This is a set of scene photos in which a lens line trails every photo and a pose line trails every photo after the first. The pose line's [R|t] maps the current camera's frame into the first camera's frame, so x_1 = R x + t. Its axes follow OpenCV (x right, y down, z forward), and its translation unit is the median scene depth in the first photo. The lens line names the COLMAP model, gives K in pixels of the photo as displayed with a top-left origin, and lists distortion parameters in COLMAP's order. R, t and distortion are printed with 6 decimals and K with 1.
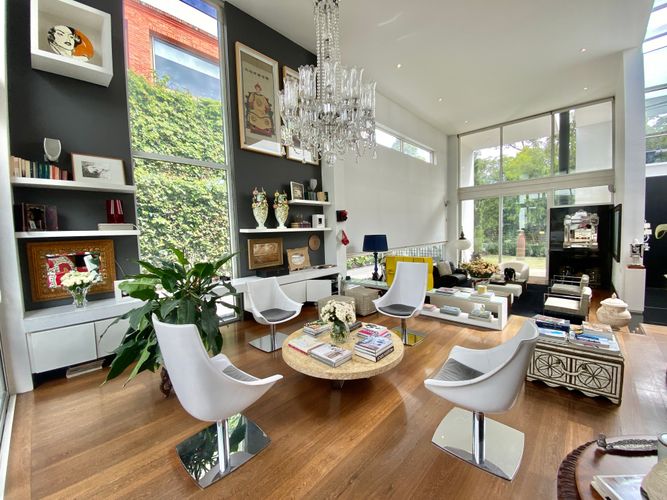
lens RADIAL K [[272.4, 0, 328.2], [0, 272.4, 250.8], [0, 0, 1]] dist [-0.006764, -0.009021]
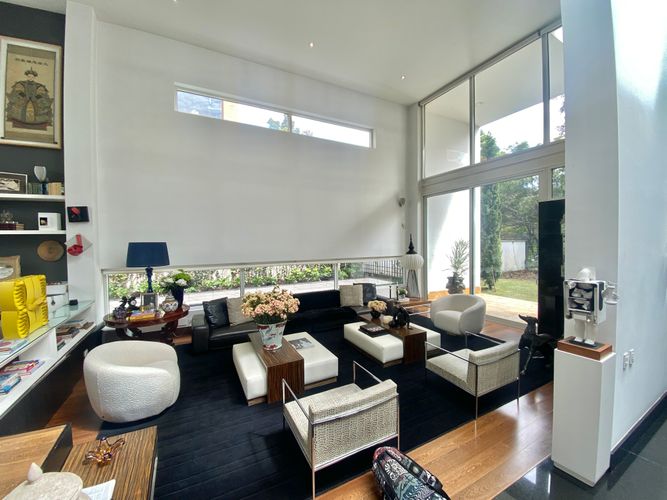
lens RADIAL K [[272.4, 0, 331.9], [0, 272.4, 249.2], [0, 0, 1]] dist [-0.006764, -0.009021]
pose [[0.948979, 0.021876, -0.314581, 0.931151], [-0.036297, 0.998538, -0.040055, -0.032791], [0.313245, 0.049430, 0.948385, 0.547661]]
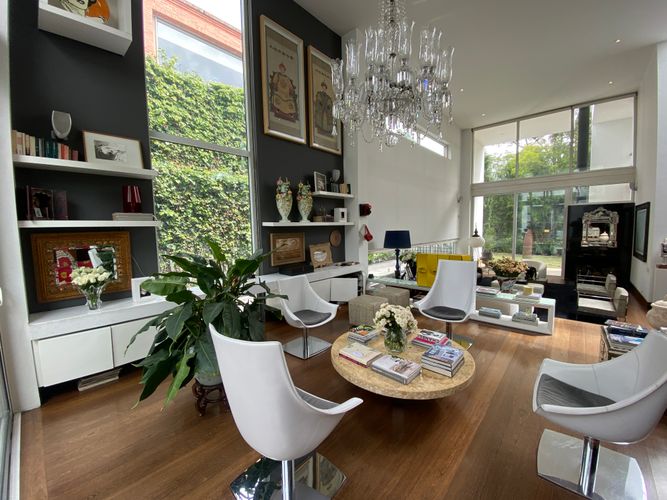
lens RADIAL K [[272.4, 0, 328.5], [0, 272.4, 250.6], [0, 0, 1]] dist [-0.006764, -0.009021]
pose [[0.999771, 0.010835, 0.018442, -0.092998], [-0.011100, 0.999836, 0.014317, 0.000573], [-0.018284, -0.014518, 0.999727, 0.061537]]
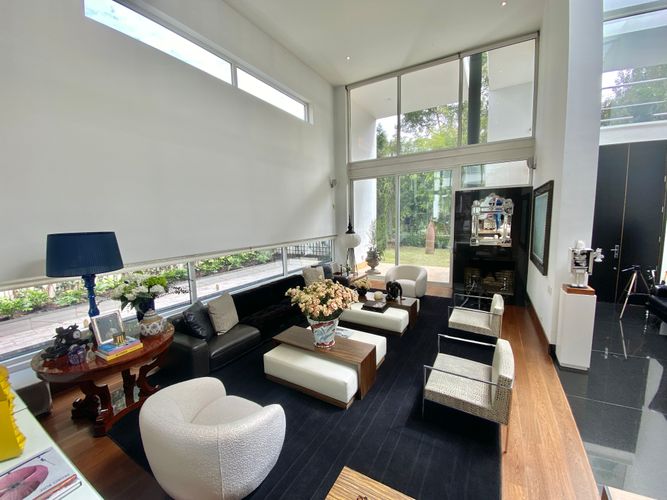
lens RADIAL K [[272.4, 0, 329.5], [0, 272.4, 252.0], [0, 0, 1]] dist [-0.006764, -0.009021]
pose [[0.974043, -0.019304, 0.225540, 0.501569], [0.007750, 0.998617, 0.052004, -0.052546], [-0.226232, -0.048906, 0.972845, 0.552088]]
